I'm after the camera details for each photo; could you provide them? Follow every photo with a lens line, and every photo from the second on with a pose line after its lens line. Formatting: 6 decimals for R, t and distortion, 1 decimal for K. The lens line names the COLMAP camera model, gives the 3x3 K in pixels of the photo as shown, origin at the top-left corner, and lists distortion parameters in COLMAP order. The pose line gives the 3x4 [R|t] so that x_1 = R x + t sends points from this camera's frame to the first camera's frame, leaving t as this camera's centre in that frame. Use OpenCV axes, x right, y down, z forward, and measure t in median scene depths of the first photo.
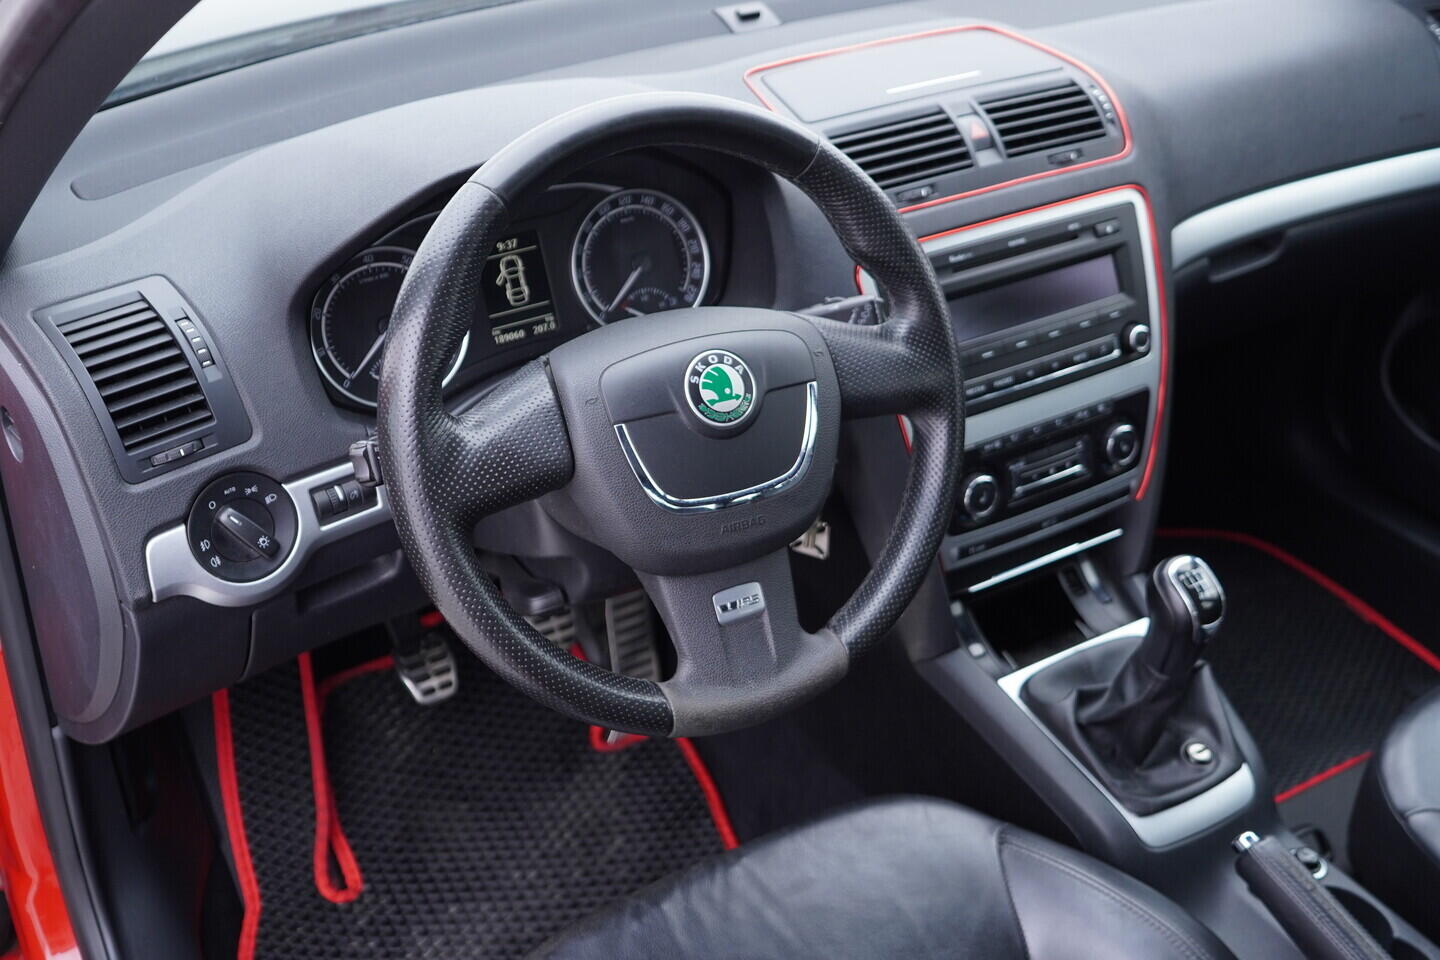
lens RADIAL K [[1472.2, 0, 720.0], [0, 1472.2, 480.0], [0, 0, 1]] dist [-0.000453, 0.001895]
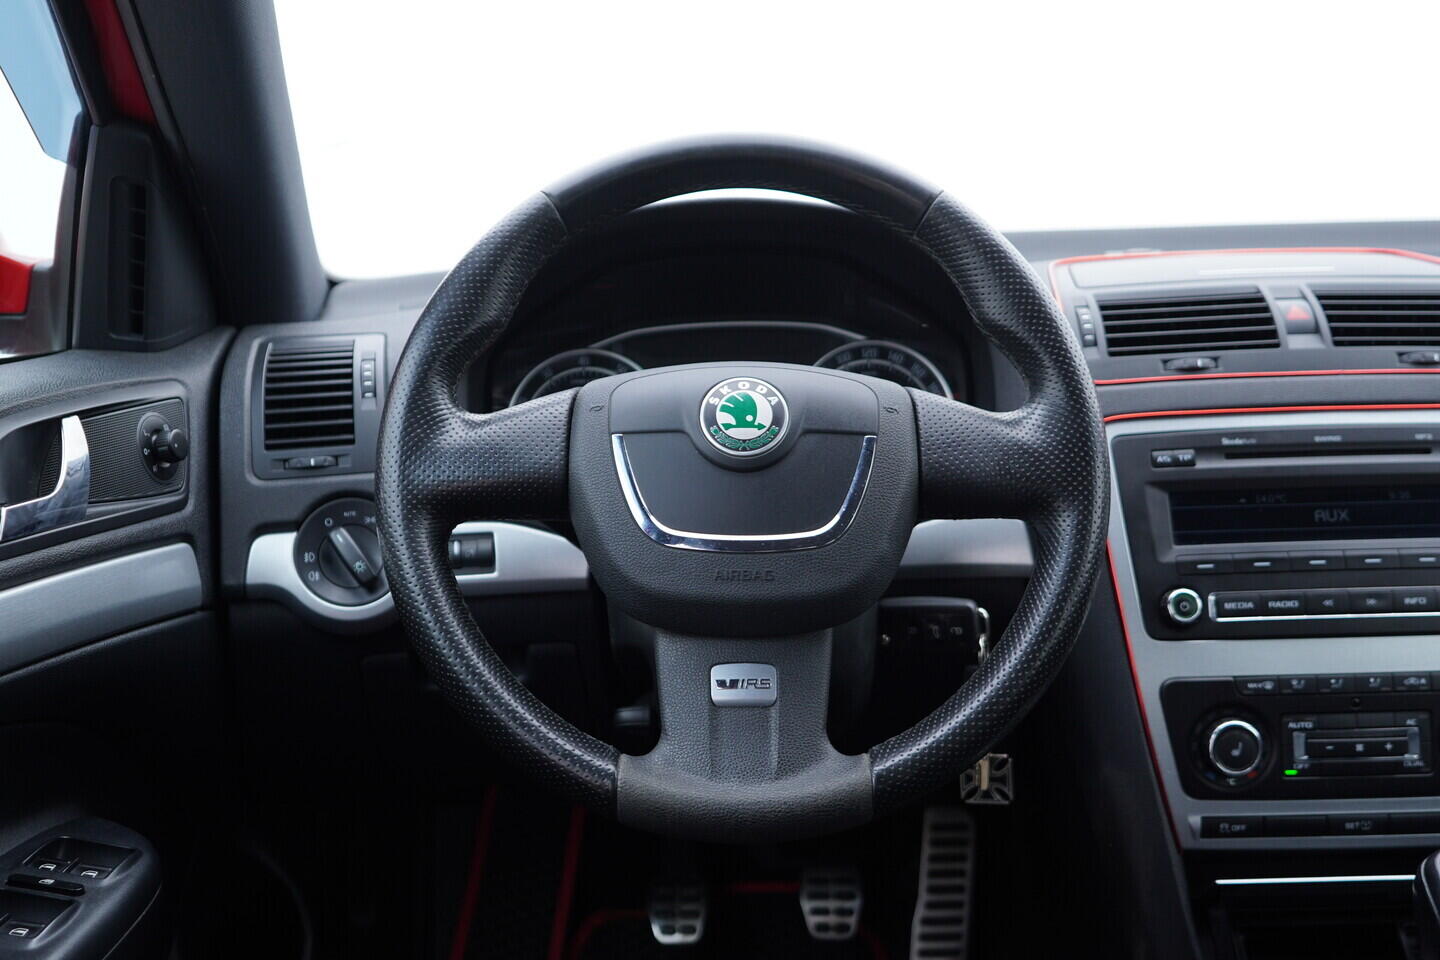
lens RADIAL K [[1475.6, 0, 720.0], [0, 1475.6, 480.0], [0, 0, 1]] dist [-0.008107, 0.027652]
pose [[0.859540, 0.088203, -0.503401, 0.321662], [-0.258543, 0.924702, -0.279432, 0.164691], [0.440849, 0.370334, 0.817622, 0.215843]]
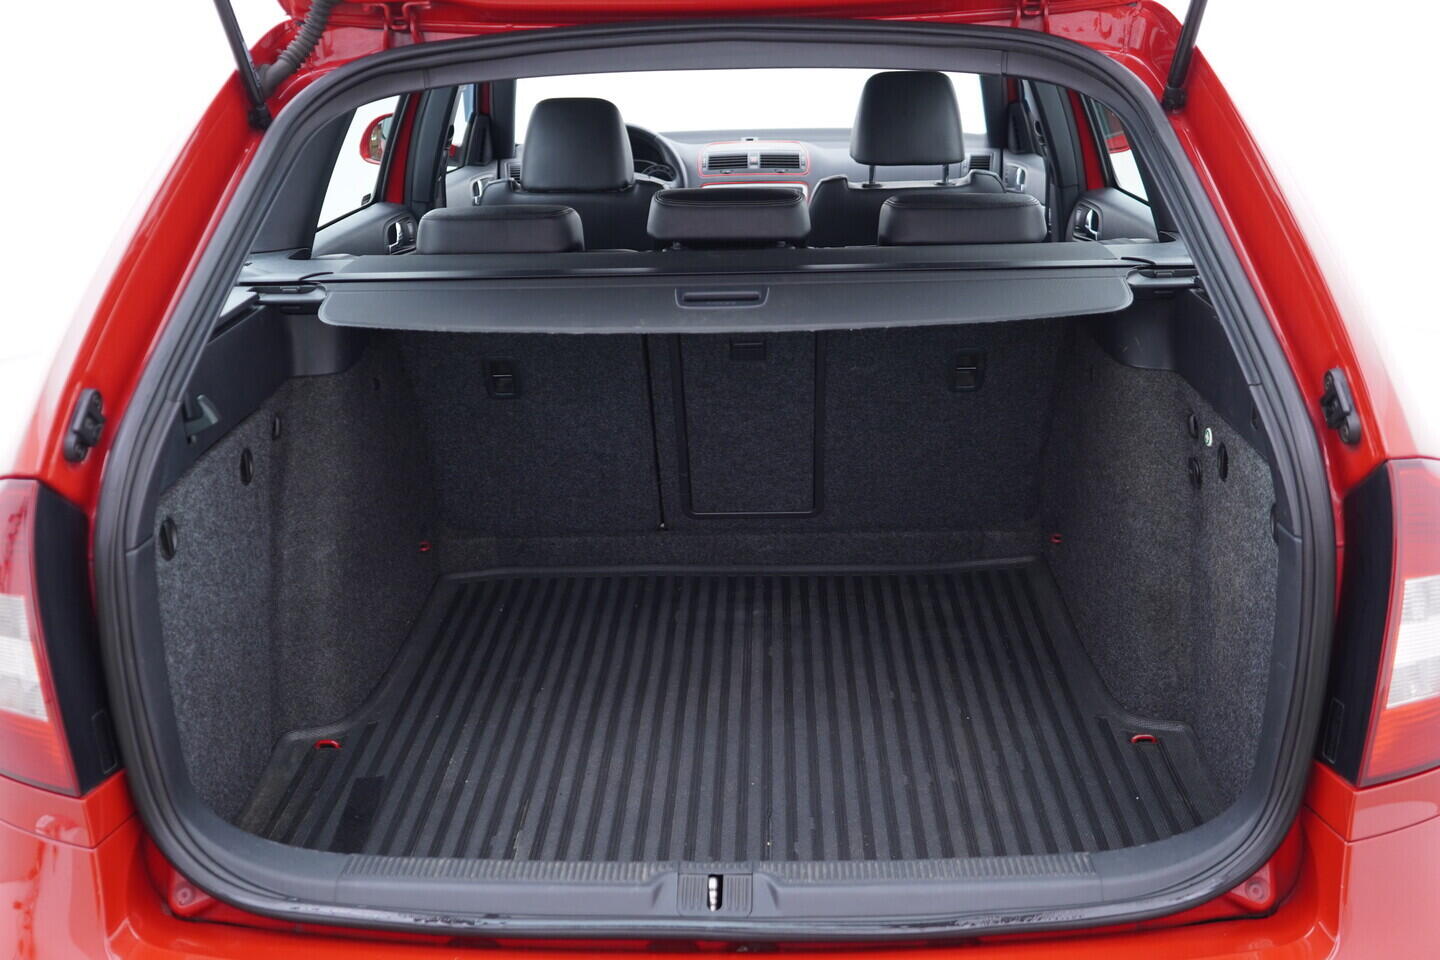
lens RADIAL K [[1475.6, 0, 720.0], [0, 1475.6, 480.0], [0, 0, 1]] dist [-0.008107, 0.027652]
pose [[0.845775, 0.158063, -0.509588, 2.014688], [-0.275852, 0.947094, -0.164070, 1.081311], [0.456694, 0.279337, 0.844631, -1.785190]]
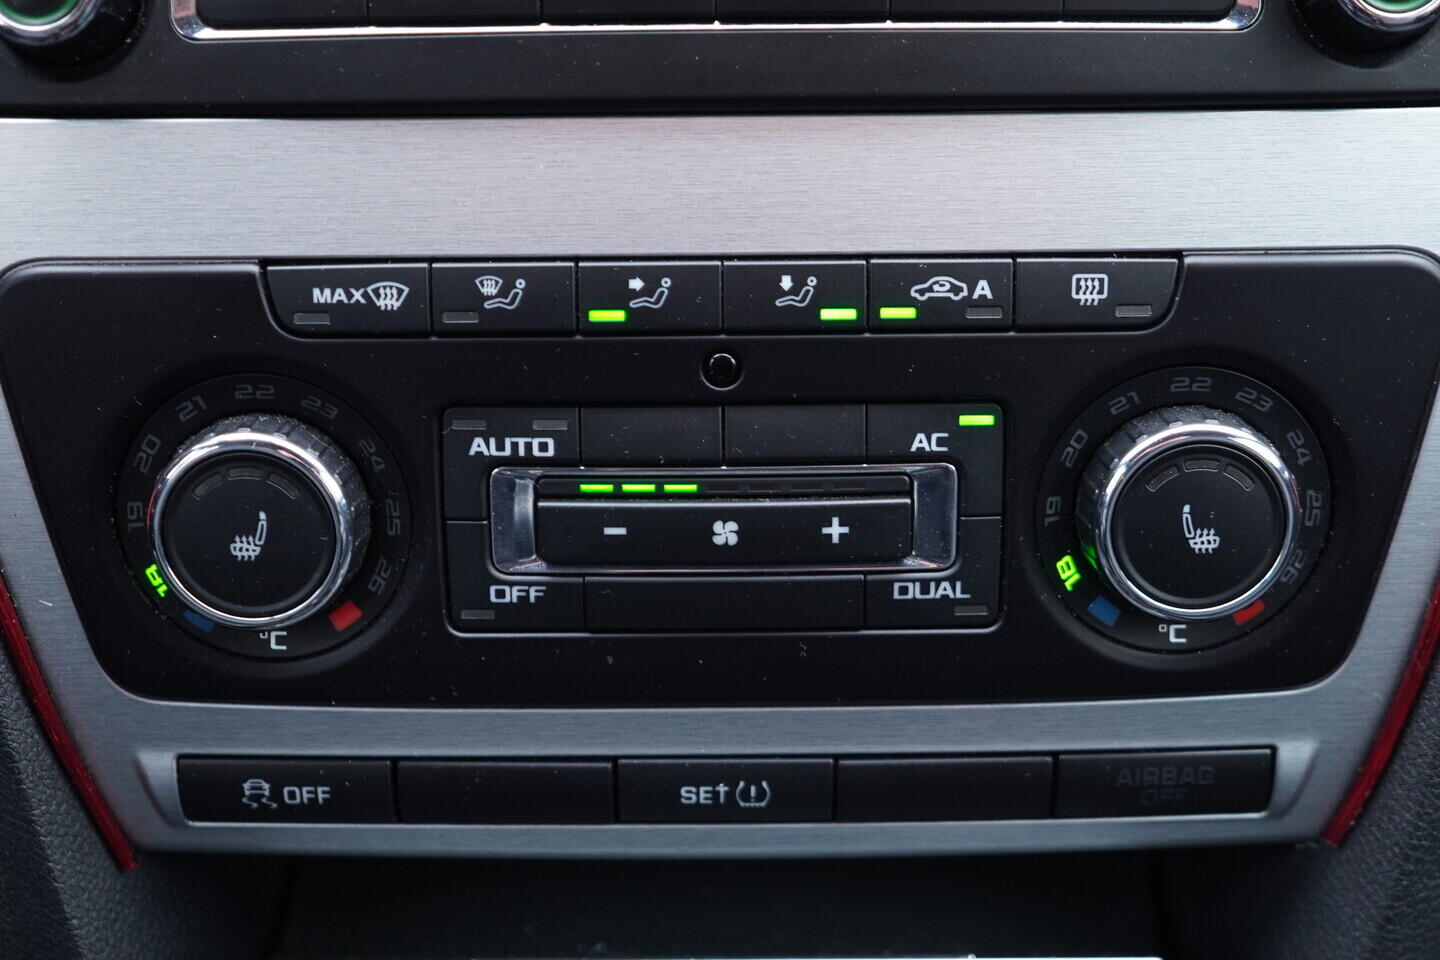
lens RADIAL K [[1761.5, 0, 720.0], [0, 1761.5, 480.0], [0, 0, 1]] dist [0.000704, 0.001307]
pose [[0.863545, 0.232754, -0.447343, 0.340576], [-0.272246, 0.961901, -0.025060, -0.006948], [0.424467, 0.143428, 0.894011, 0.818576]]
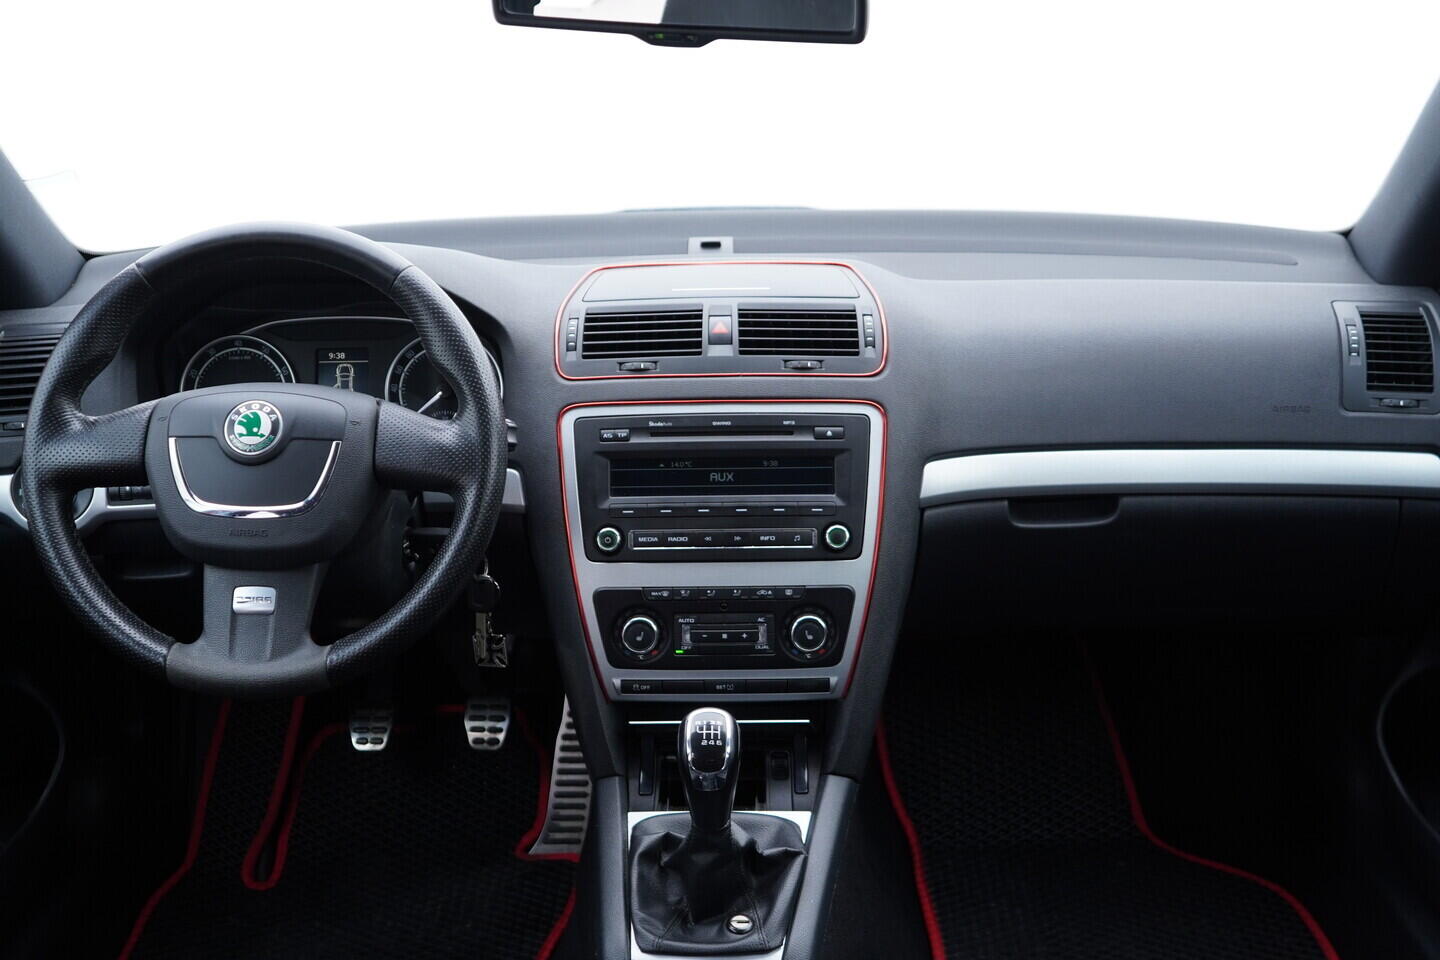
lens RADIAL K [[1475.6, 0, 720.0], [0, 1475.6, 480.0], [0, 0, 1]] dist [-0.008107, 0.027652]
pose [[0.854498, 0.167670, -0.491650, 0.766013], [-0.273464, 0.949902, -0.151337, 0.052091], [0.441645, 0.263766, 0.857541, 0.036374]]
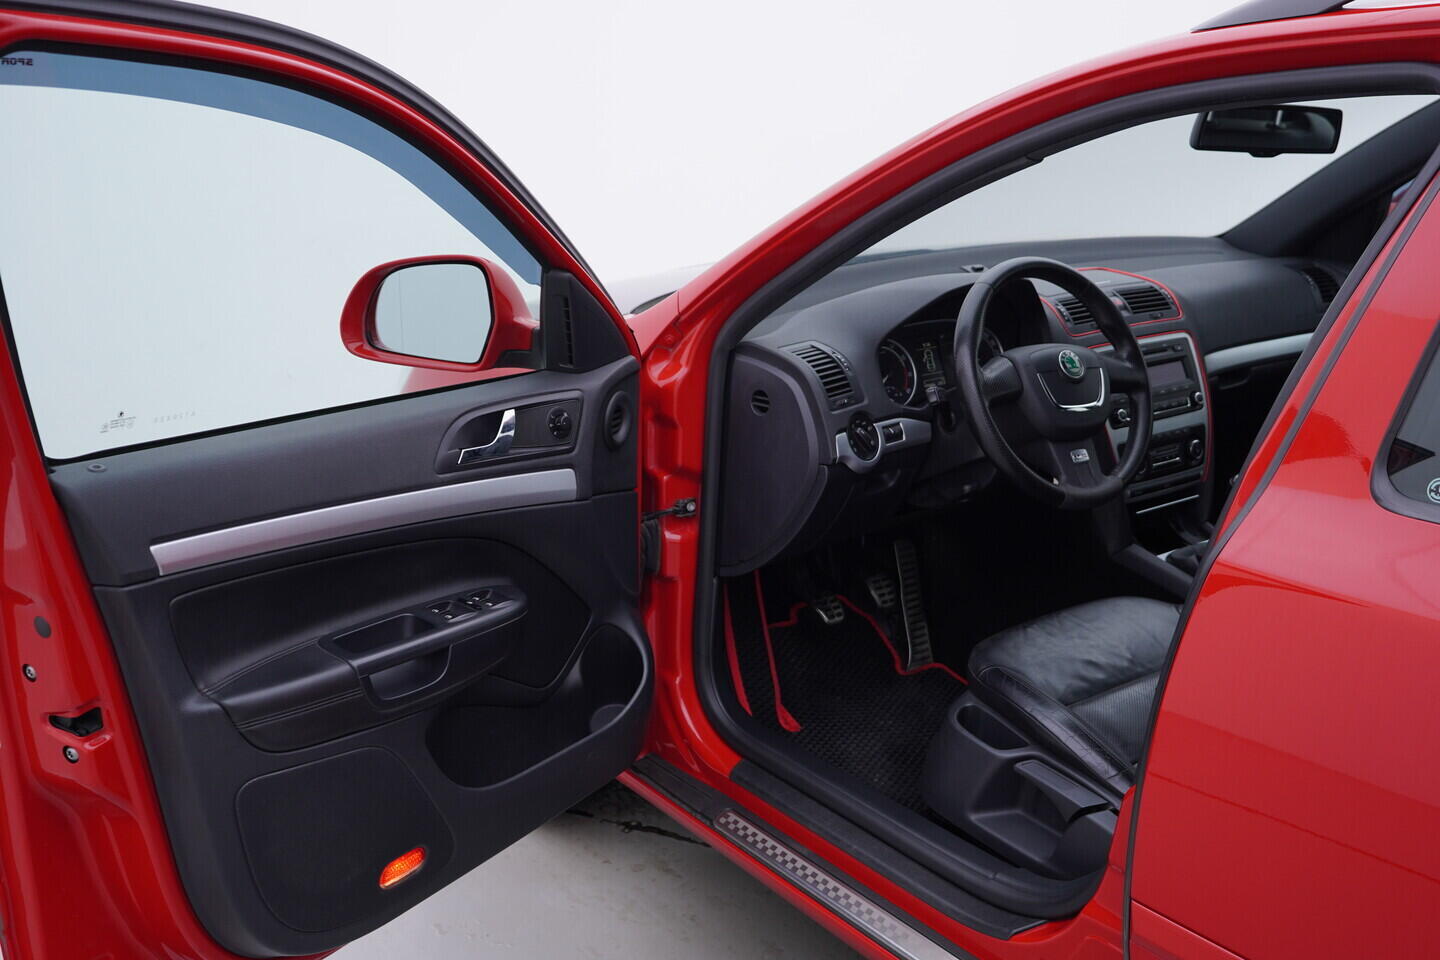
lens RADIAL K [[1475.6, 0, 720.0], [0, 1475.6, 480.0], [0, 0, 1]] dist [-0.008107, 0.027652]
pose [[0.995716, -0.020724, 0.090114, -0.615935], [0.044552, 0.961505, -0.271151, 0.583122], [-0.081025, 0.274004, 0.958309, -0.975081]]
